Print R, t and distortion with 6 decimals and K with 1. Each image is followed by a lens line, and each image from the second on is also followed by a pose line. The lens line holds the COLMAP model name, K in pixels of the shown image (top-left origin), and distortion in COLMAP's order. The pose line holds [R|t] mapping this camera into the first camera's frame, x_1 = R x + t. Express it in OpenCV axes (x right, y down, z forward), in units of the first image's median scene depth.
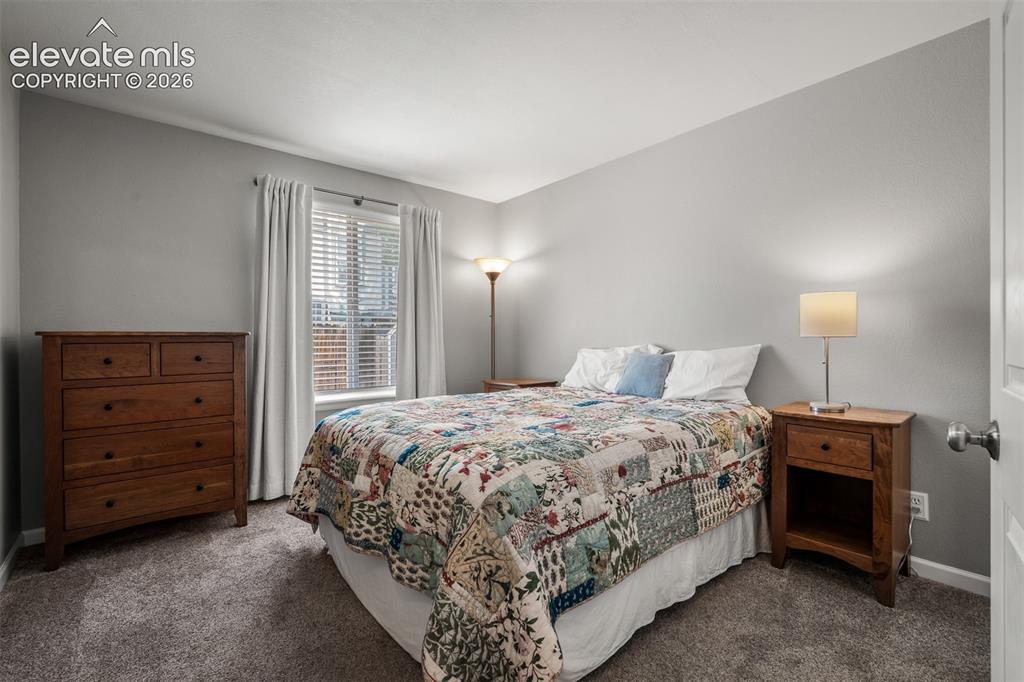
lens RADIAL K [[452.0, 0, 508.3], [0, 452.0, 337.6], [0, 0, 1]] dist [-0.001499, -0.000158]
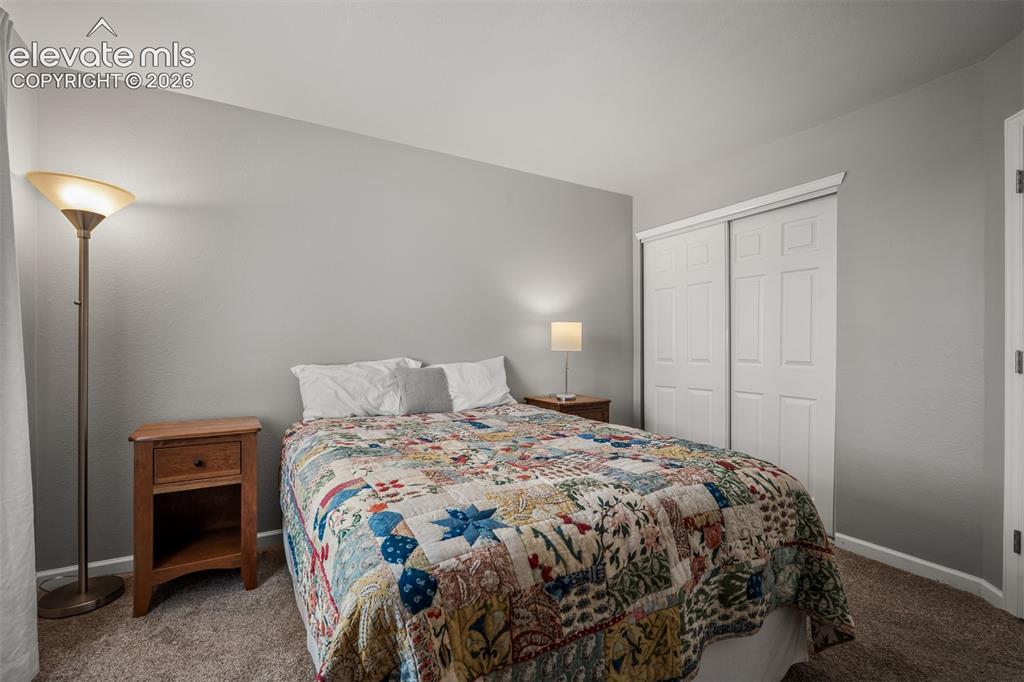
lens RADIAL K [[459.6, 0, 512.0], [0, 459.6, 341.0], [0, 0, 1]] dist [0.000036, -0.000018]
pose [[0.162759, 0.016610, 0.986526, -0.853690], [-0.008248, 0.999846, -0.015473, -0.009339], [-0.986631, -0.005619, 0.162871, 0.930018]]
